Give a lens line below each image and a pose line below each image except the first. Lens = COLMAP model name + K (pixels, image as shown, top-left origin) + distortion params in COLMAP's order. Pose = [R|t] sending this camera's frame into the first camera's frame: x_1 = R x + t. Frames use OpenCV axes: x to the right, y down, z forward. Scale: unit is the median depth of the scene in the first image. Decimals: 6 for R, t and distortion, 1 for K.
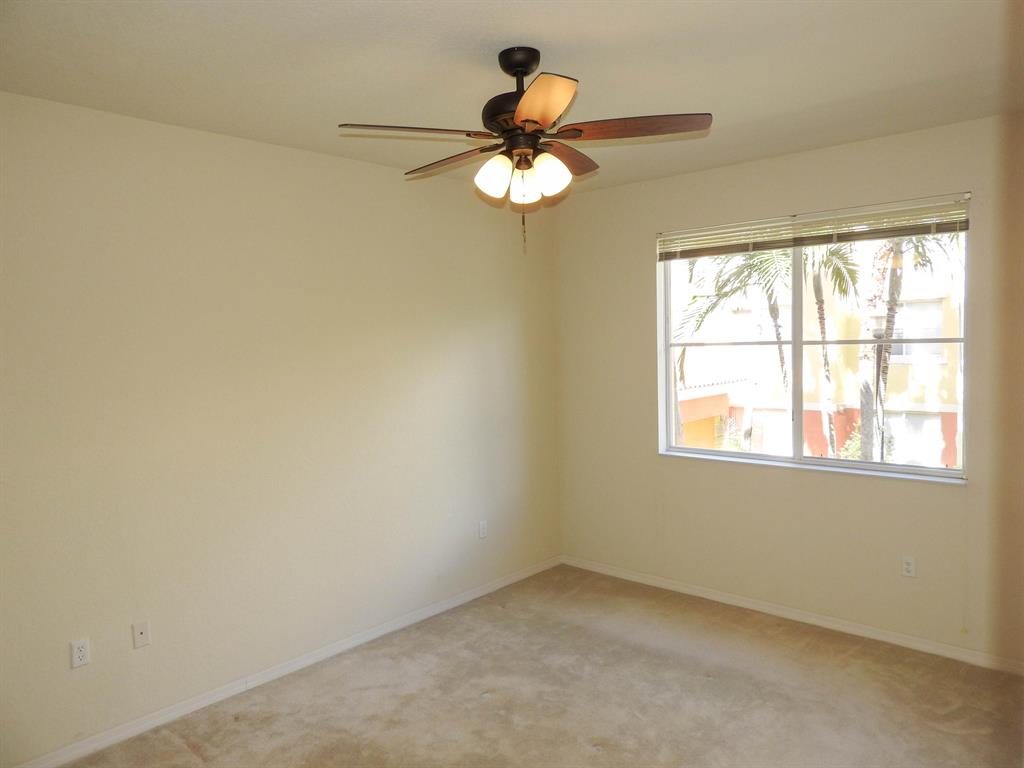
lens RADIAL K [[719.7, 0, 512.0], [0, 719.7, 384.0], [0, 0, 1]] dist [0.006241, 0.003327]
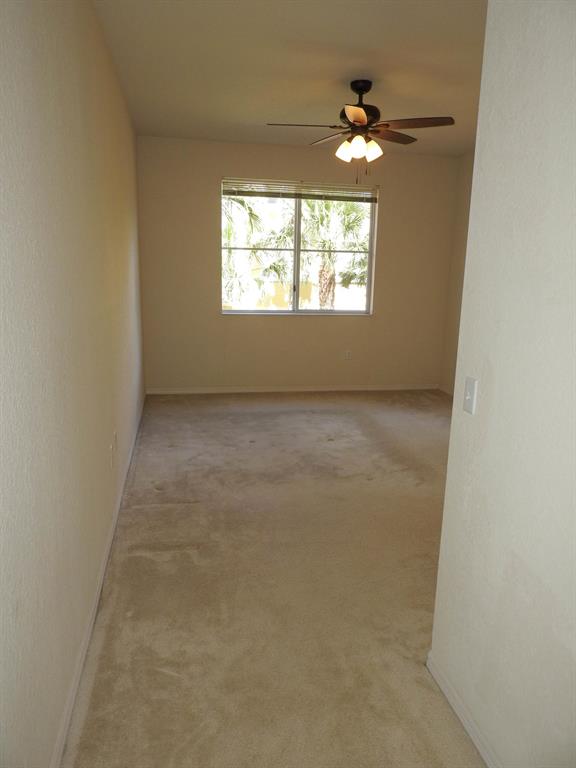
lens RADIAL K [[539.8, 0, 288.0], [0, 539.8, 384.0], [0, 0, 1]] dist [0.006241, 0.003327]
pose [[0.615548, -0.133777, 0.776662, -0.833249], [0.007849, 0.986480, 0.163696, 0.061883], [-0.788060, -0.094666, 0.608276, 0.115122]]
